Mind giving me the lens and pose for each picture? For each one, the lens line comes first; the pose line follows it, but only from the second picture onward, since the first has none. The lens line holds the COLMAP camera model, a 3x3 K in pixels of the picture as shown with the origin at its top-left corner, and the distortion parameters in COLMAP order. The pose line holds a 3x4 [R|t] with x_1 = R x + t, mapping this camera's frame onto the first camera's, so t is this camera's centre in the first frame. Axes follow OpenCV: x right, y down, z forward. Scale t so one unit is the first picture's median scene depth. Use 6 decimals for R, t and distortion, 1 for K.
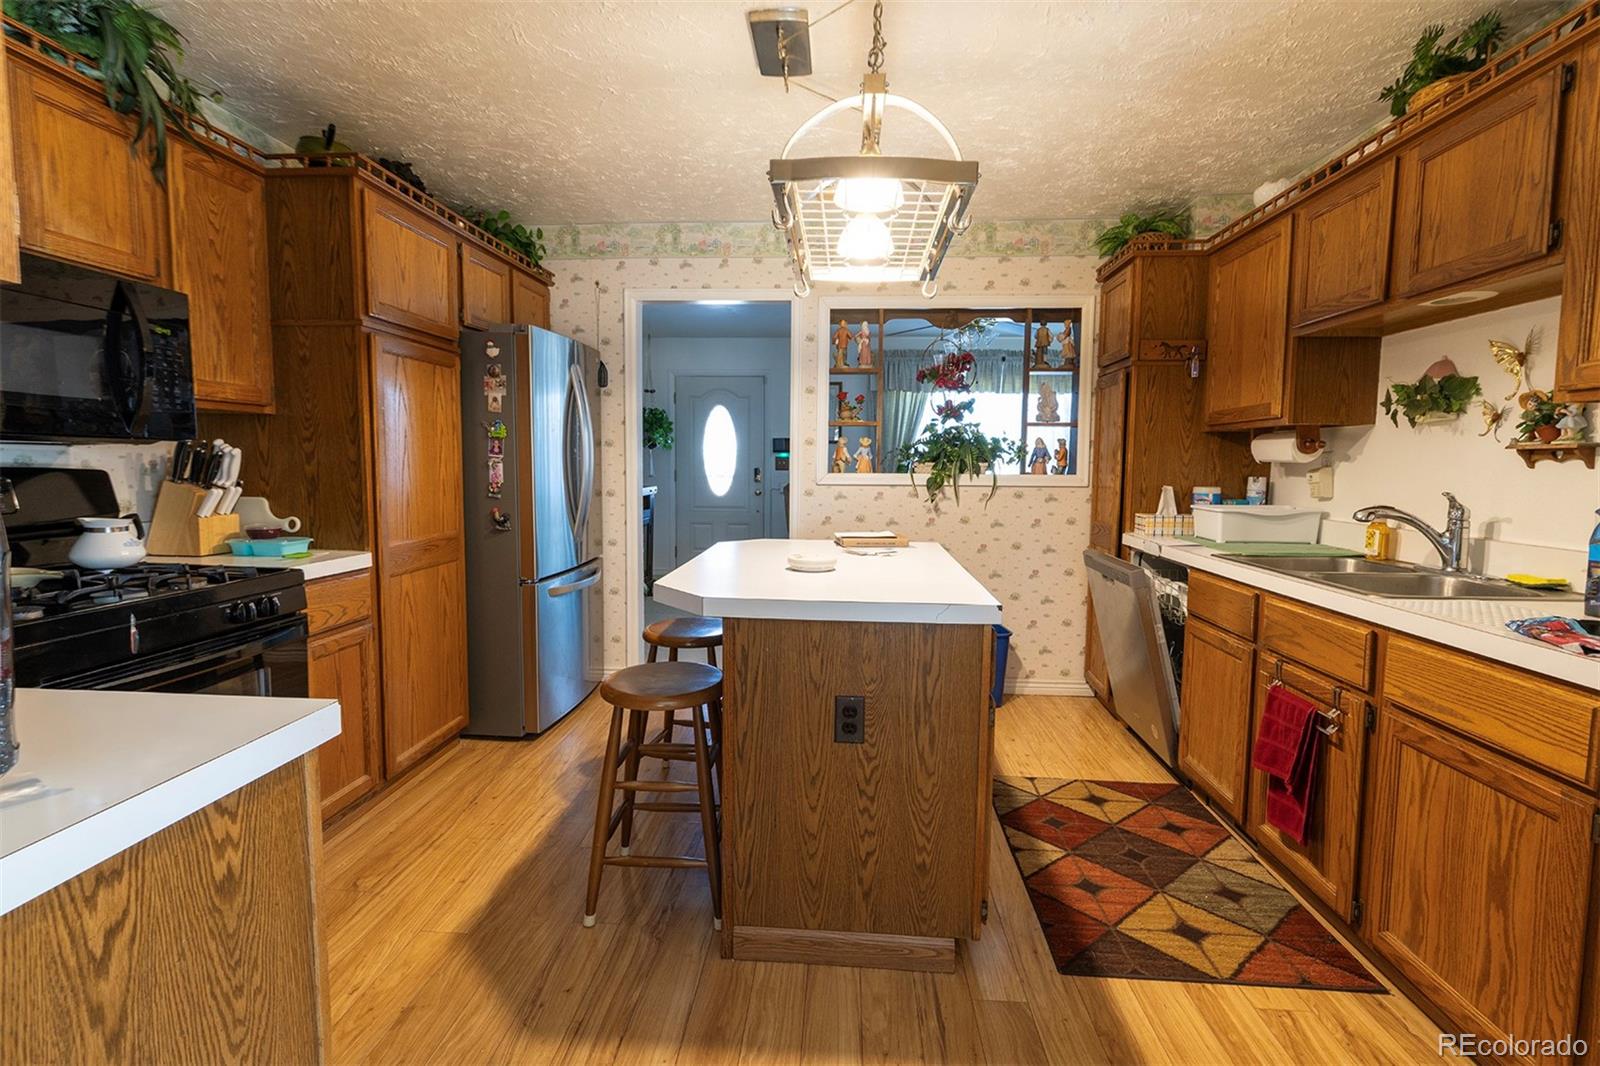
lens RADIAL K [[730.4, 0, 800.3], [0, 730.4, 522.1], [0, 0, 1]] dist [0.002975, 0.000280]
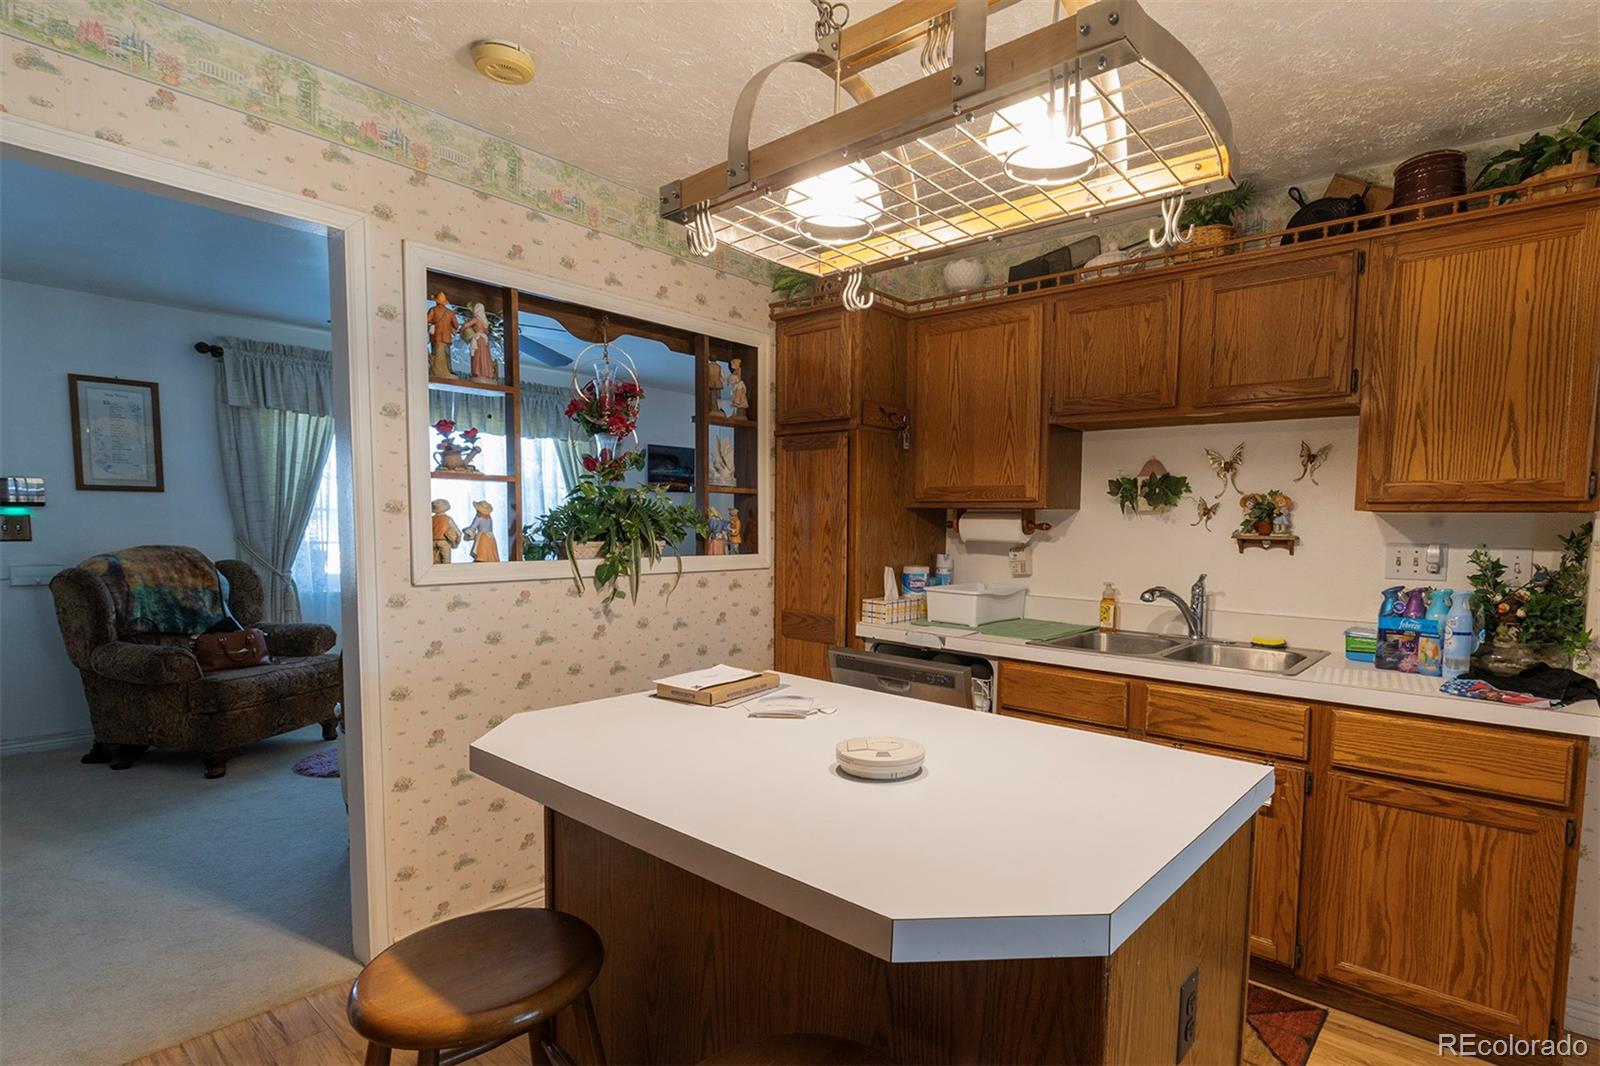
lens RADIAL K [[798.0, 0, 880.5], [0, 798.0, 586.2], [0, 0, 1]] dist [-0.003838, -0.000454]
pose [[0.570441, -0.064967, 0.818765, -0.446190], [0.055710, 0.997631, 0.040347, -0.093641], [-0.819447, 0.022598, 0.572709, 0.626651]]
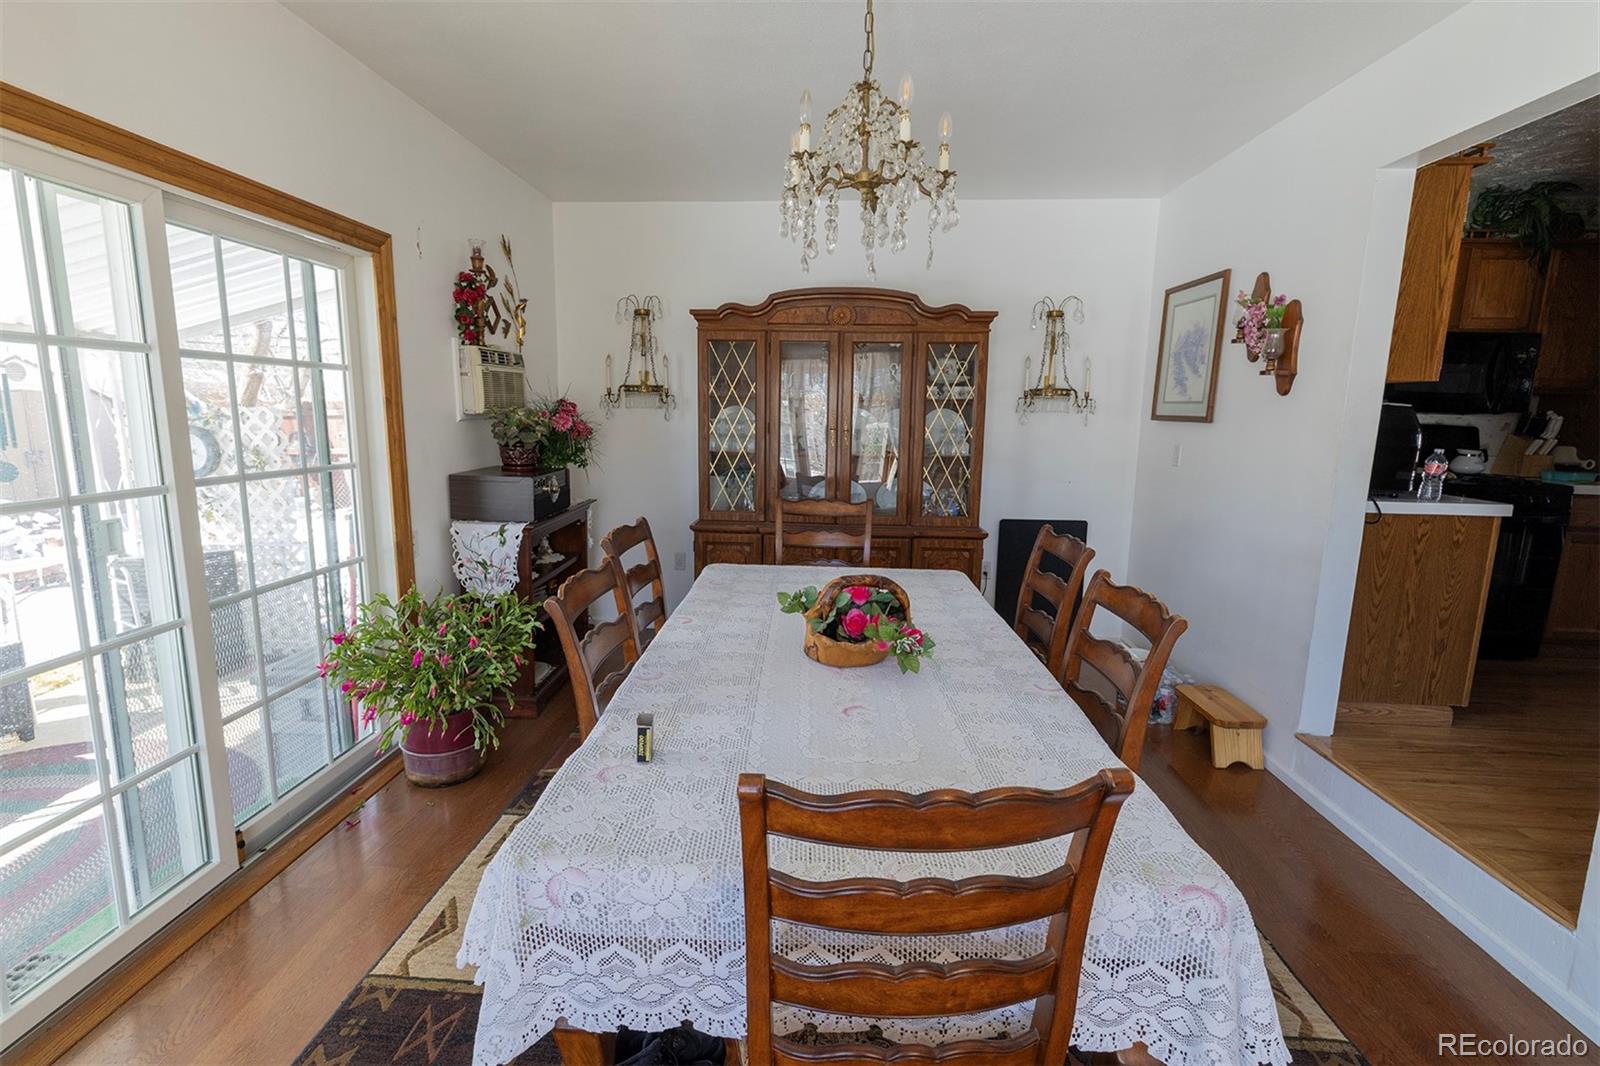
lens RADIAL K [[693.8, 0, 786.3], [0, 693.8, 513.8], [0, 0, 1]] dist [-0.005058, 0.000443]
pose [[-0.012320, 0.142061, -0.989781, 0.873592], [-0.103315, 0.984378, 0.142572, 0.079195], [0.994572, 0.104016, 0.002550, -0.768372]]
